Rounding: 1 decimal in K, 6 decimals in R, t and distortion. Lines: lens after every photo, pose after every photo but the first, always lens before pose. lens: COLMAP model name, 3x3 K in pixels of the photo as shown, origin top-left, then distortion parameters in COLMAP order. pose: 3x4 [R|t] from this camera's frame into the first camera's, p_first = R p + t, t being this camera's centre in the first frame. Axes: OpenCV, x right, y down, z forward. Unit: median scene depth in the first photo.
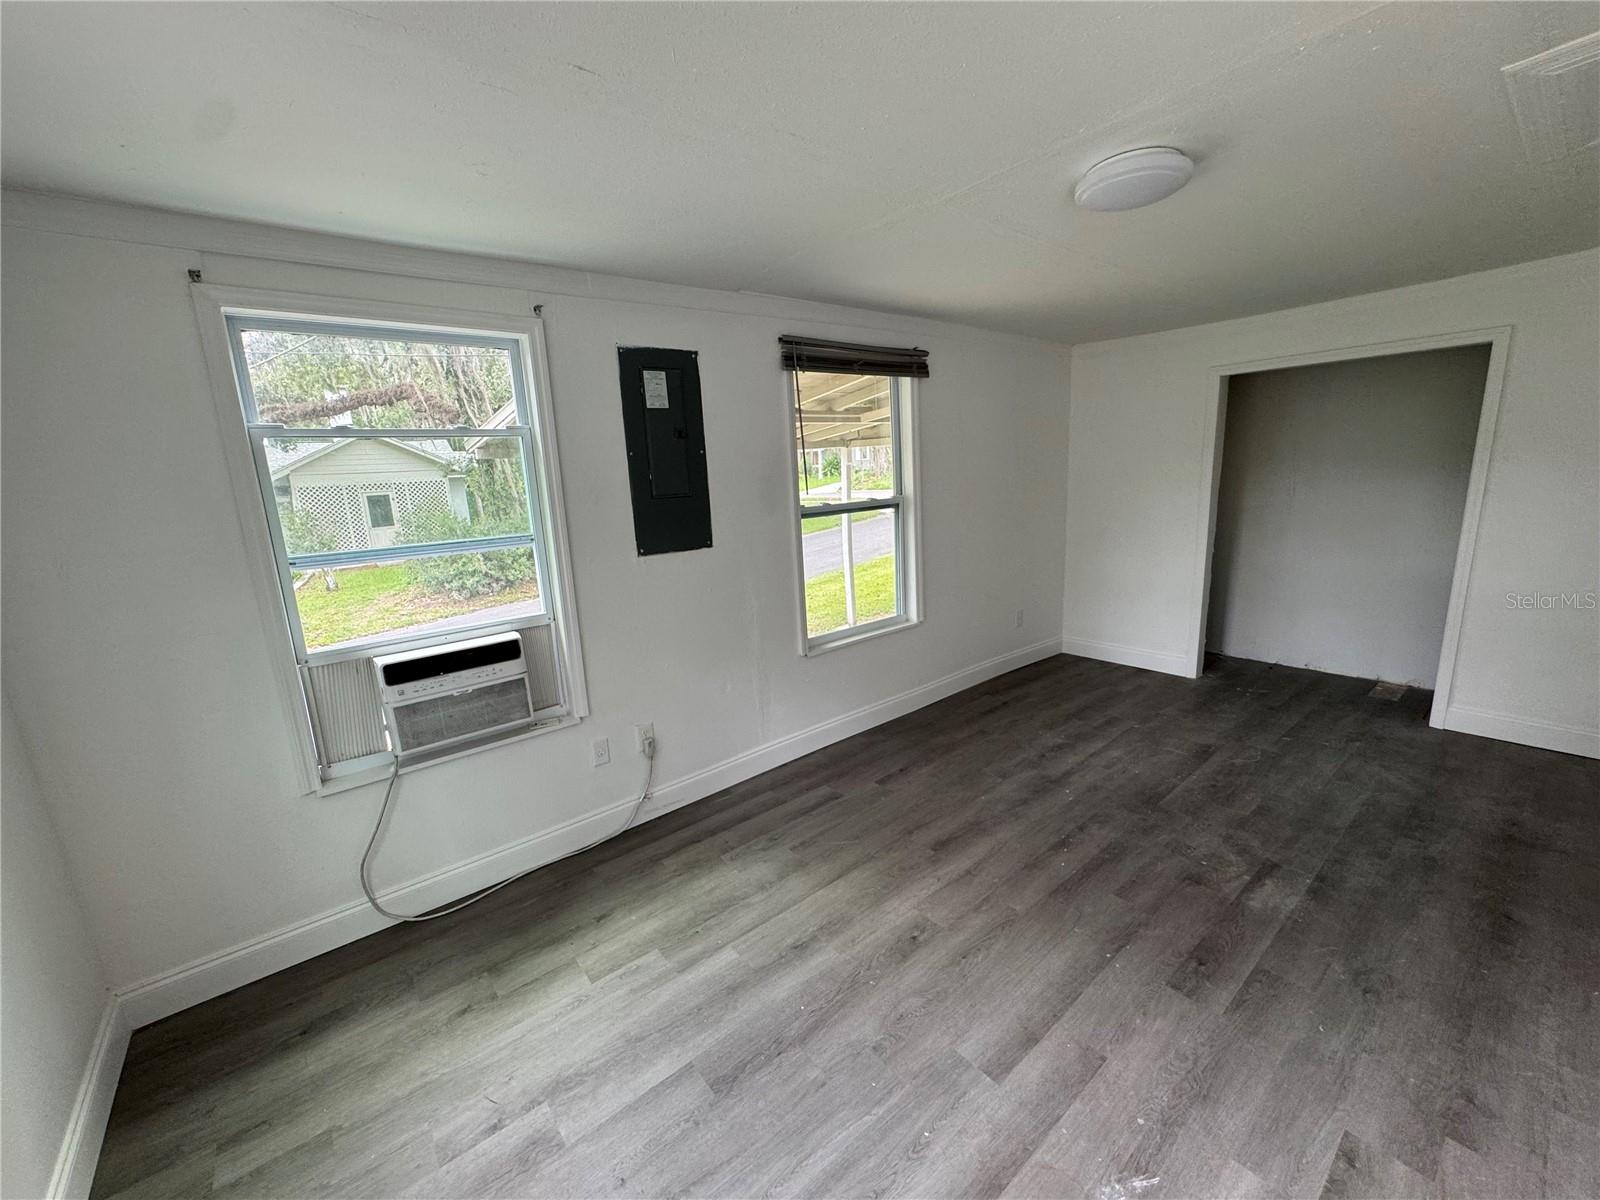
lens RADIAL K [[637.7, 0, 798.1], [0, 637.7, 602.7], [0, 0, 1]] dist [-0.002792, 0.000286]
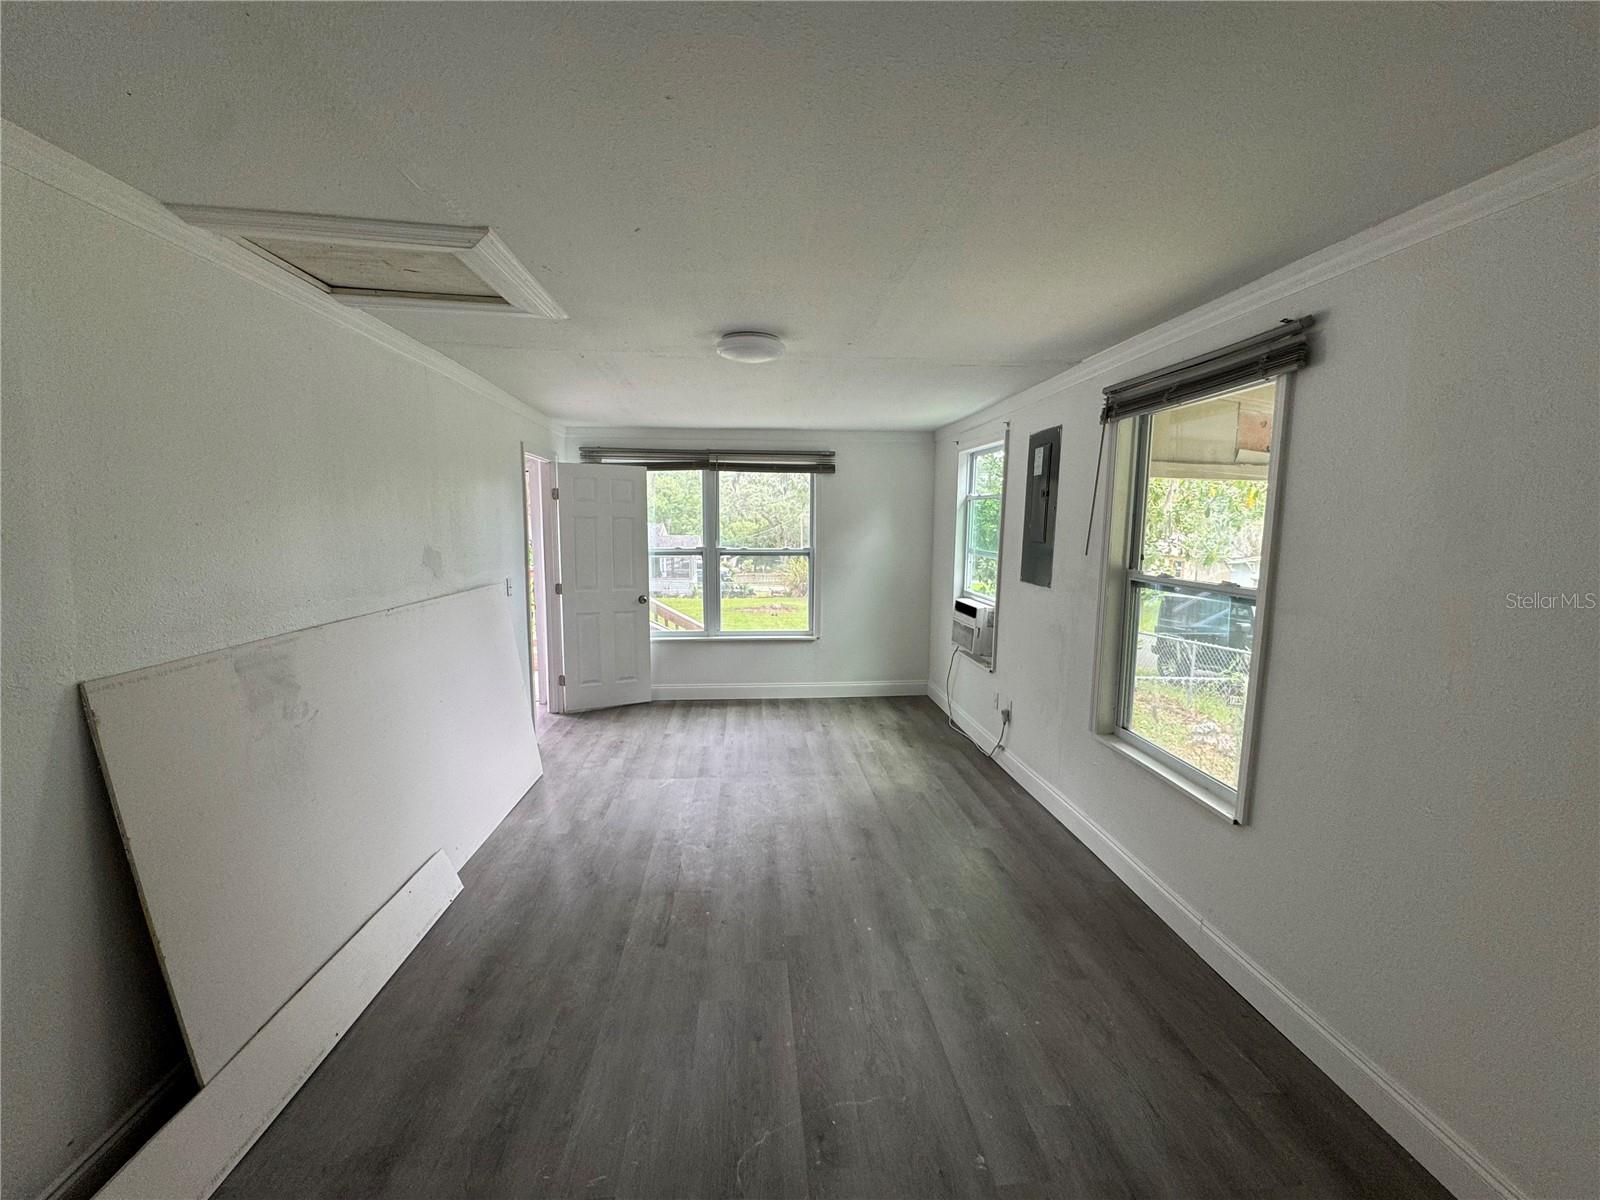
lens RADIAL K [[637.7, 0, 798.1], [0, 637.7, 602.7], [0, 0, 1]] dist [-0.002792, 0.000286]
pose [[-0.558919, 0.153866, -0.814822, 1.144151], [-0.153431, 0.946477, 0.283971, -0.340369], [0.814904, 0.283736, -0.505397, 1.295371]]
